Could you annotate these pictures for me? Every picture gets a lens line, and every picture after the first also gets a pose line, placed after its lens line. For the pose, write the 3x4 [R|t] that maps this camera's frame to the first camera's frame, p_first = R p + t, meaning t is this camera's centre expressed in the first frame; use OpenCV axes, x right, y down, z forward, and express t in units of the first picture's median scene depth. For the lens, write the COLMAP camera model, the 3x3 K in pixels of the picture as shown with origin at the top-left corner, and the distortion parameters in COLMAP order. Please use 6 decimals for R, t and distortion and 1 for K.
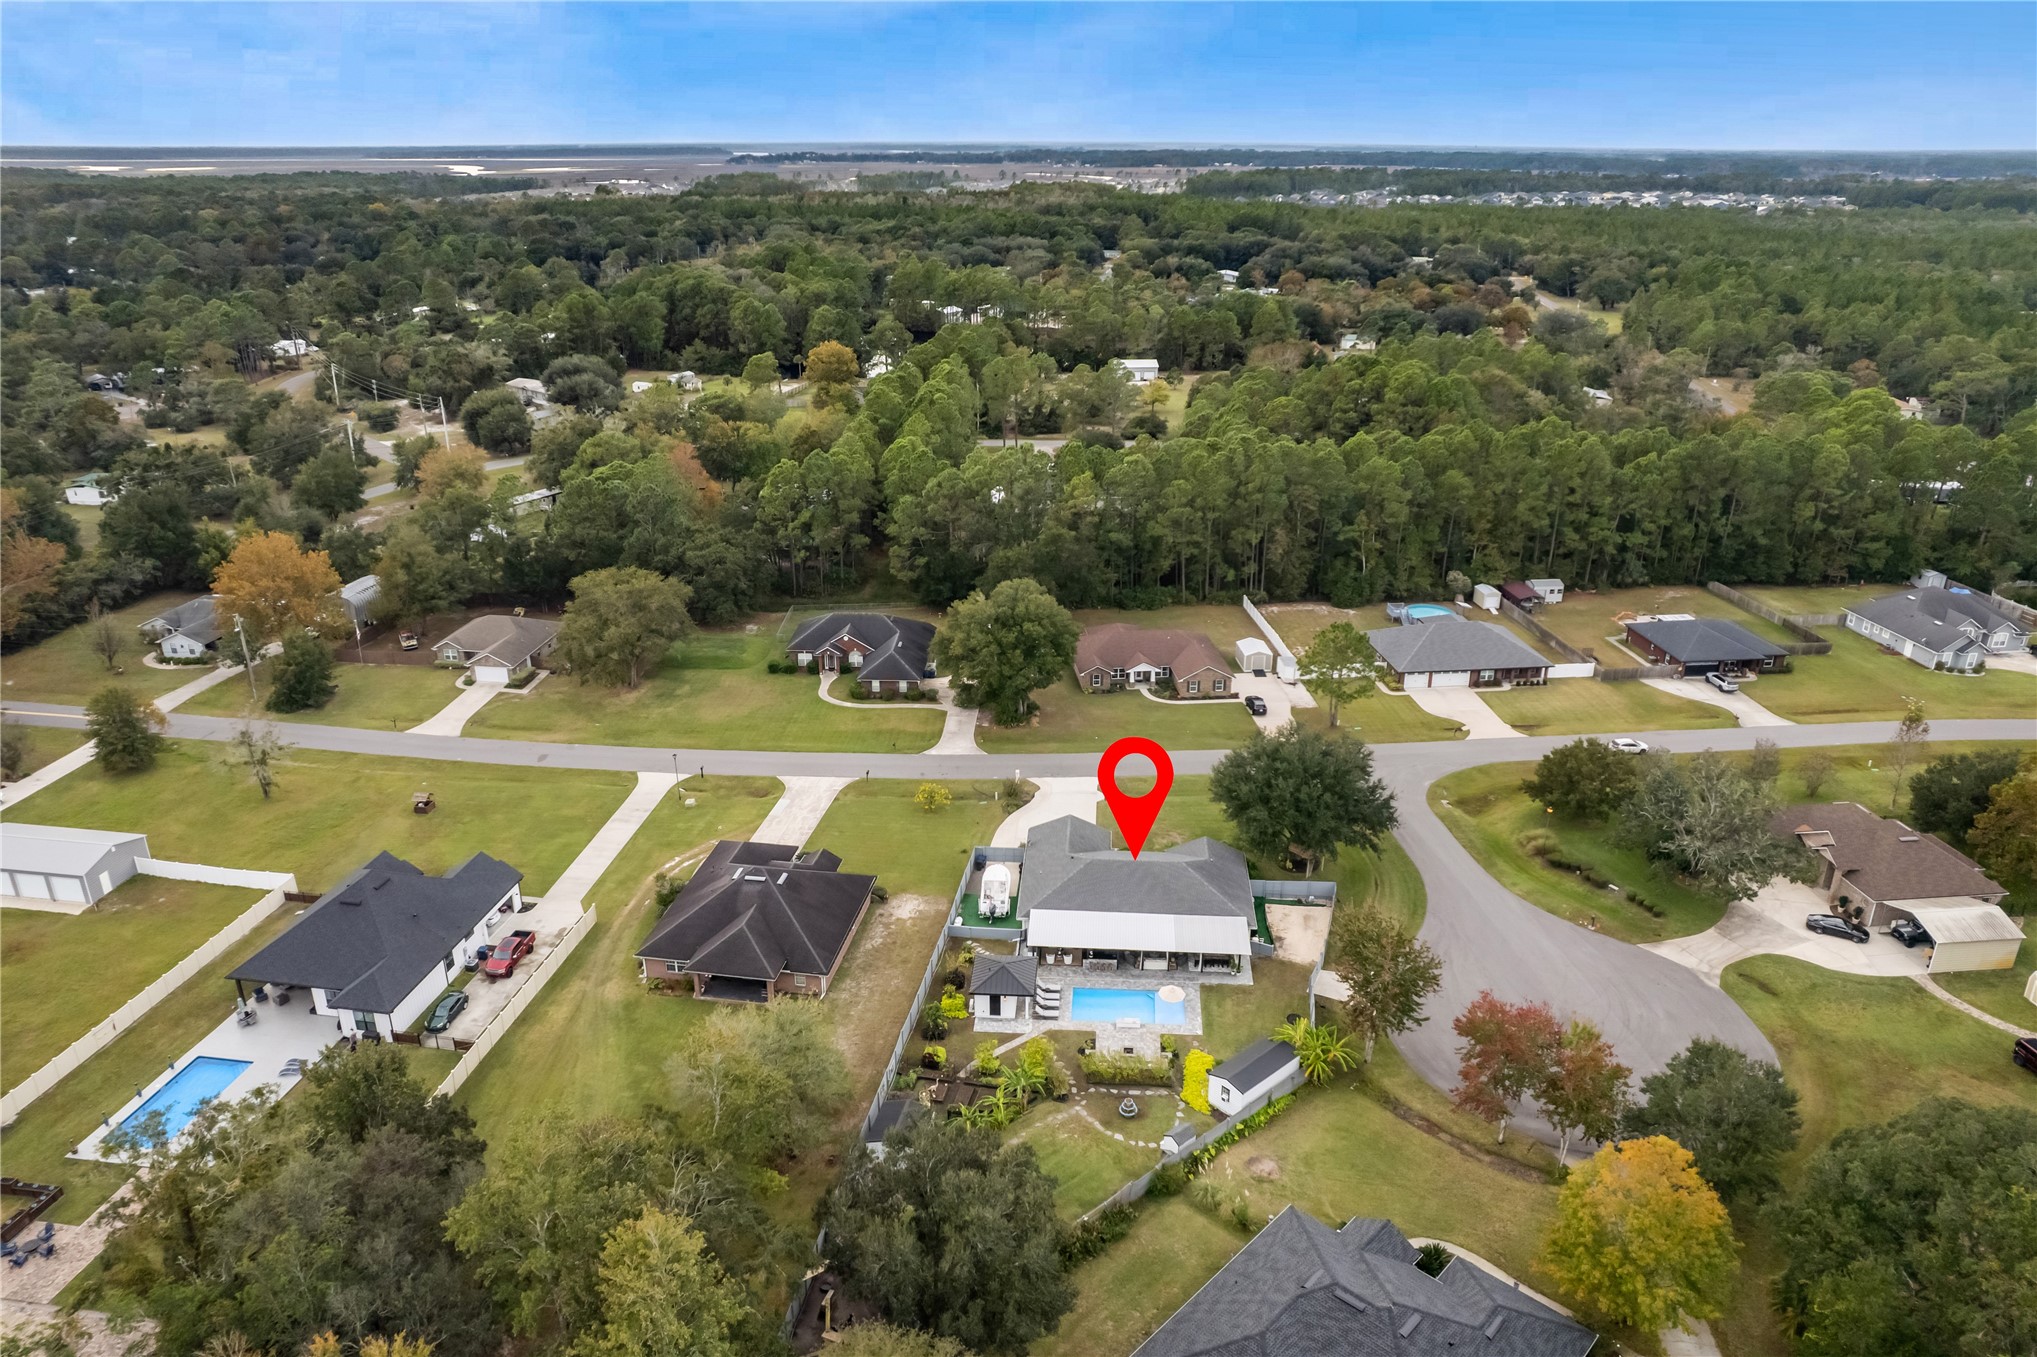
lens RADIAL K [[1349.9, 0, 1011.6], [0, 1349.9, 677.2], [0, 0, 1]] dist [-0.055928, 0.033869]
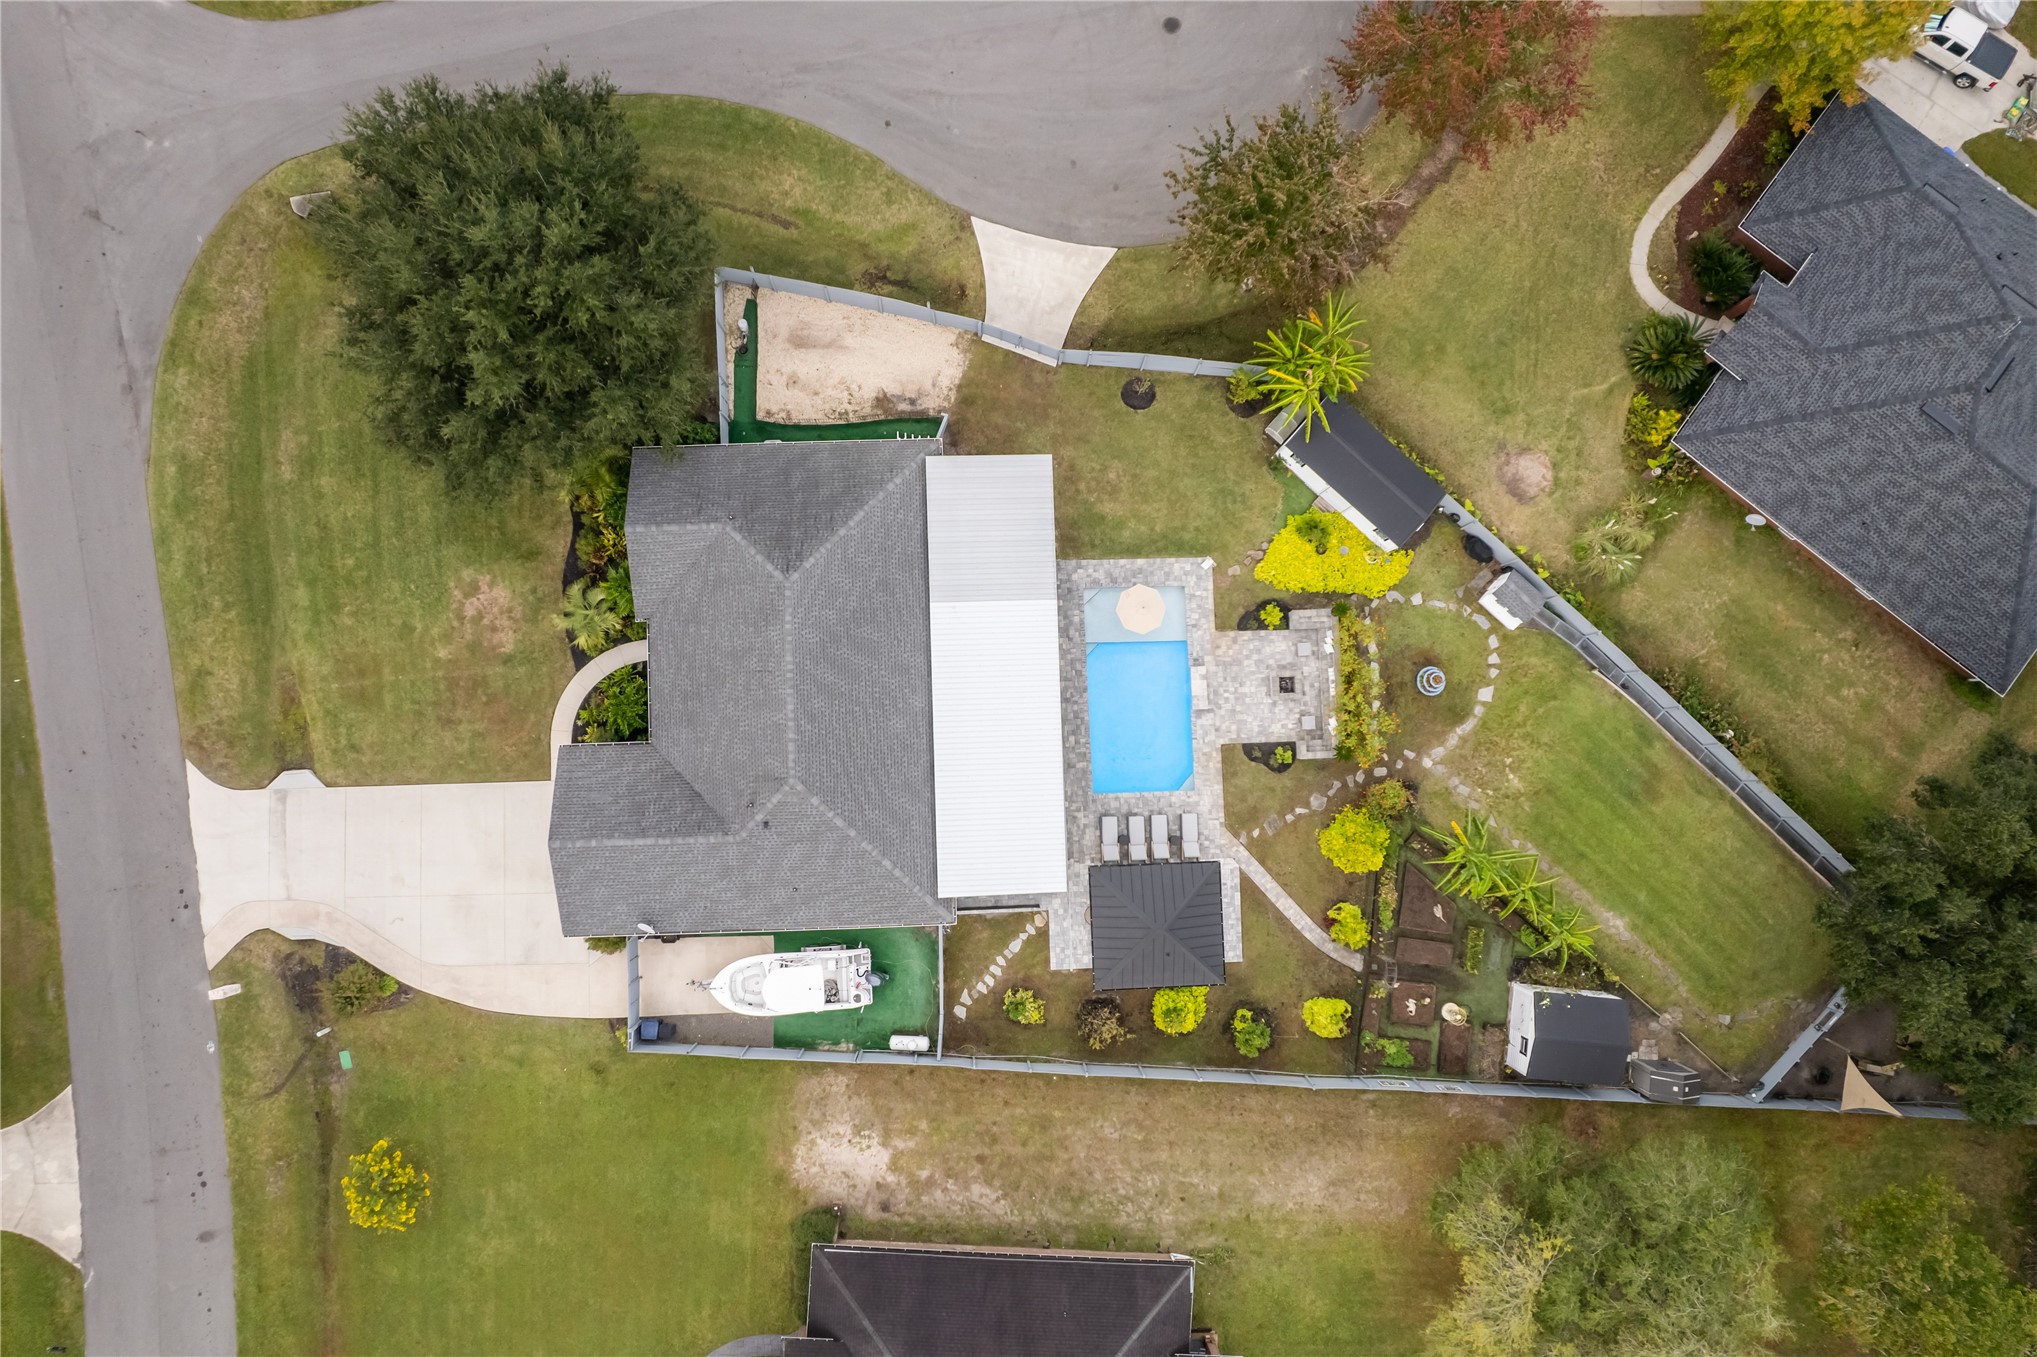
lens RADIAL K [[1300.3, 0, 1013.6], [0, 1300.3, 680.1], [0, 0, 1]] dist [-0.072579, 0.059397]
pose [[-0.108252, -0.992984, 0.047580, 0.045298], [0.340105, 0.007981, 0.940354, -0.173539], [-0.934136, 0.117977, 0.336855, 0.555070]]
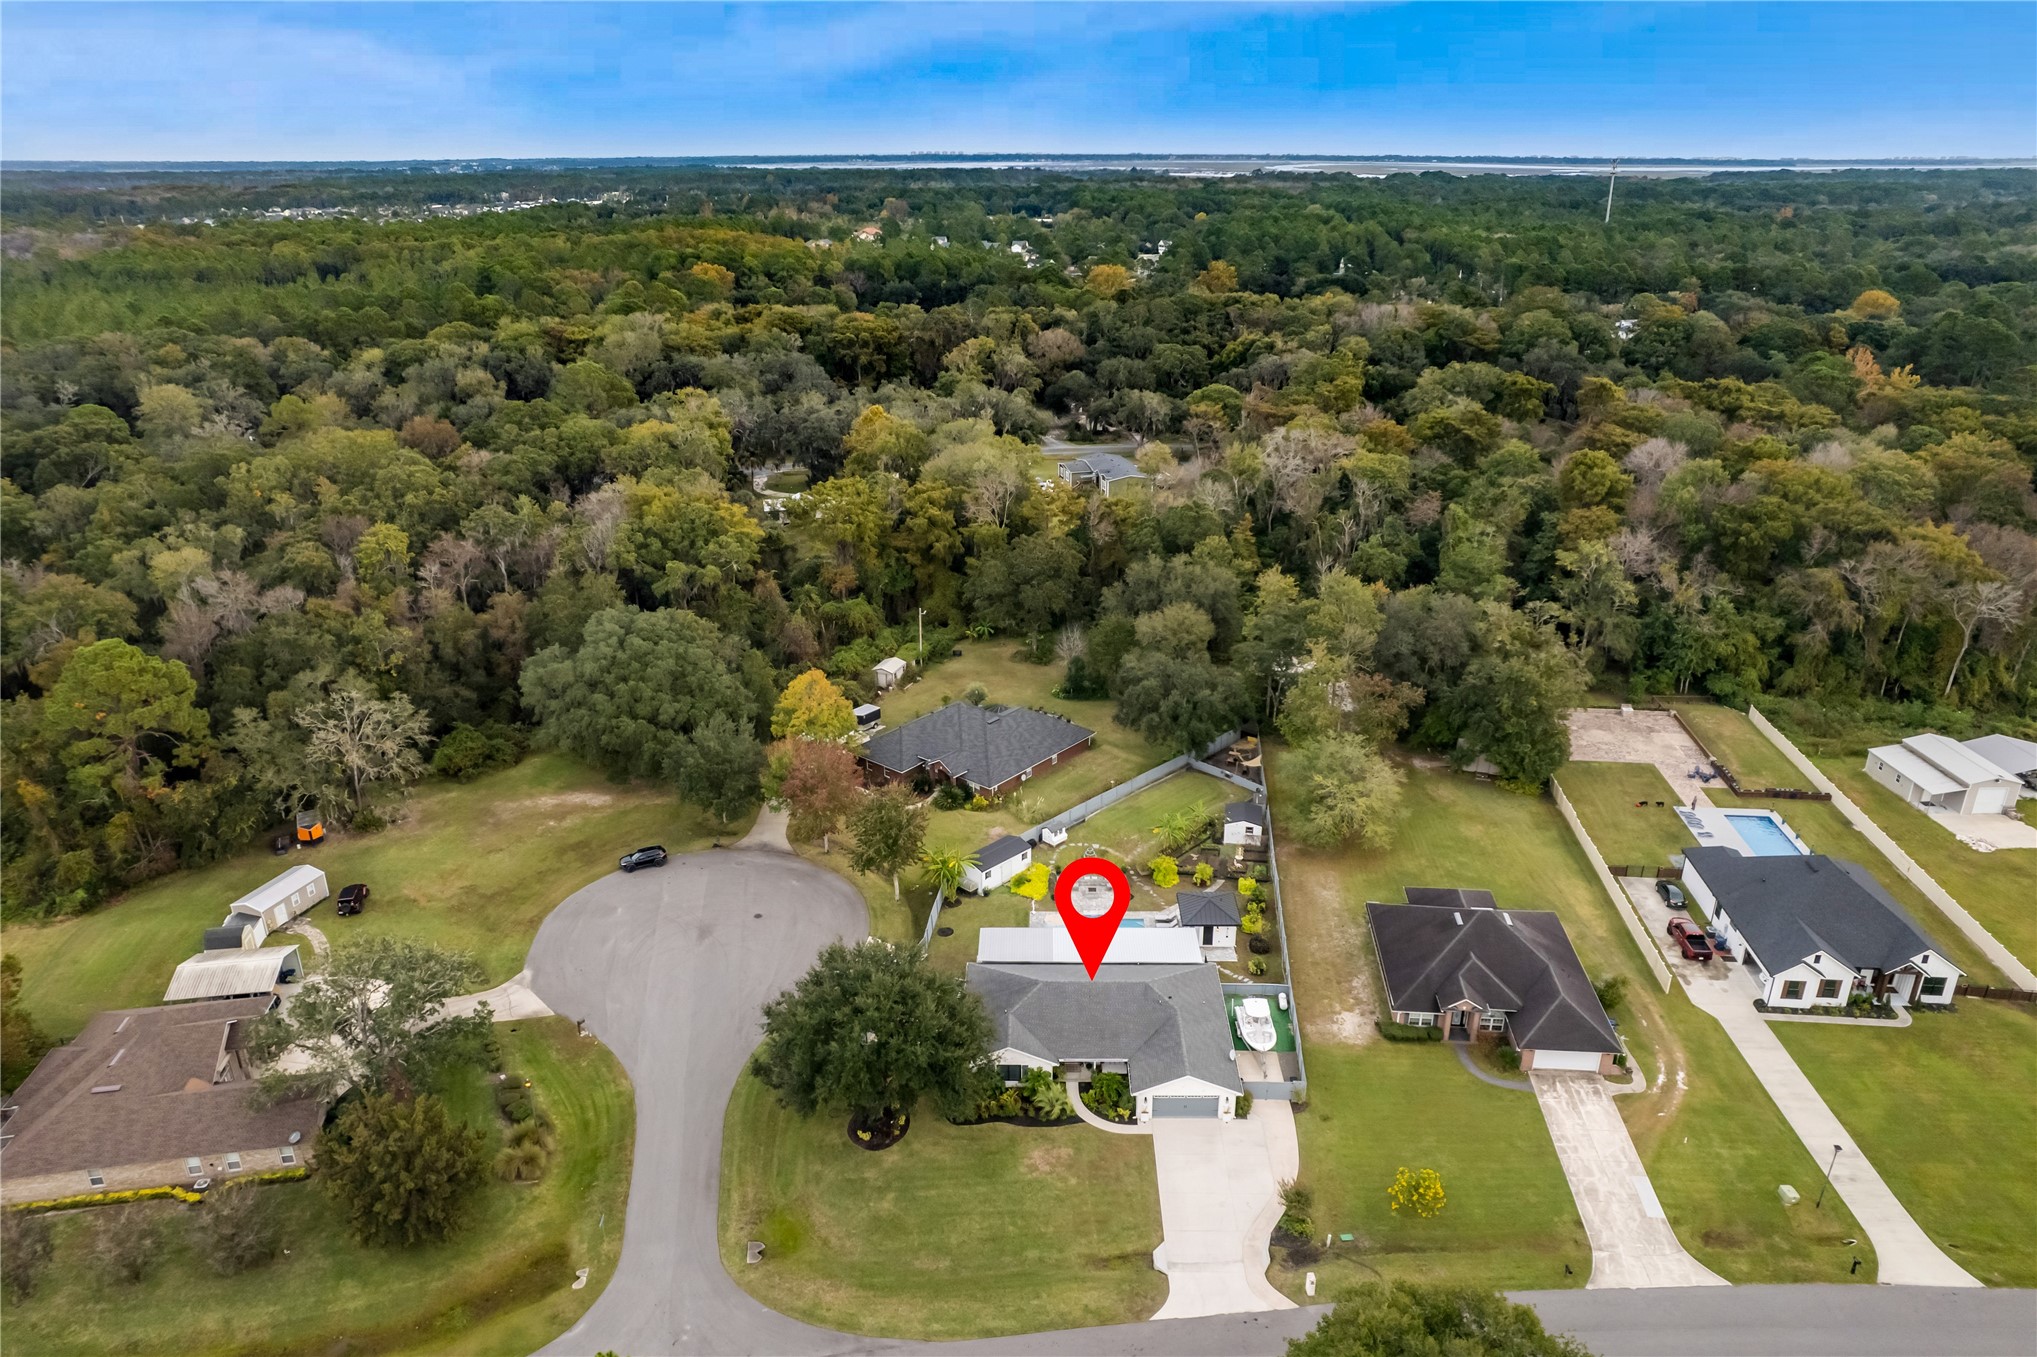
lens RADIAL K [[1325.3, 0, 1030.7], [0, 1325.3, 657.5], [0, 0, 1]] dist [-0.071459, 0.064491]
pose [[-0.997723, 0.025158, -0.062582, 0.129047], [-0.024600, 0.728195, 0.684928, -0.424808], [0.062803, 0.684908, -0.725918, 1.042144]]
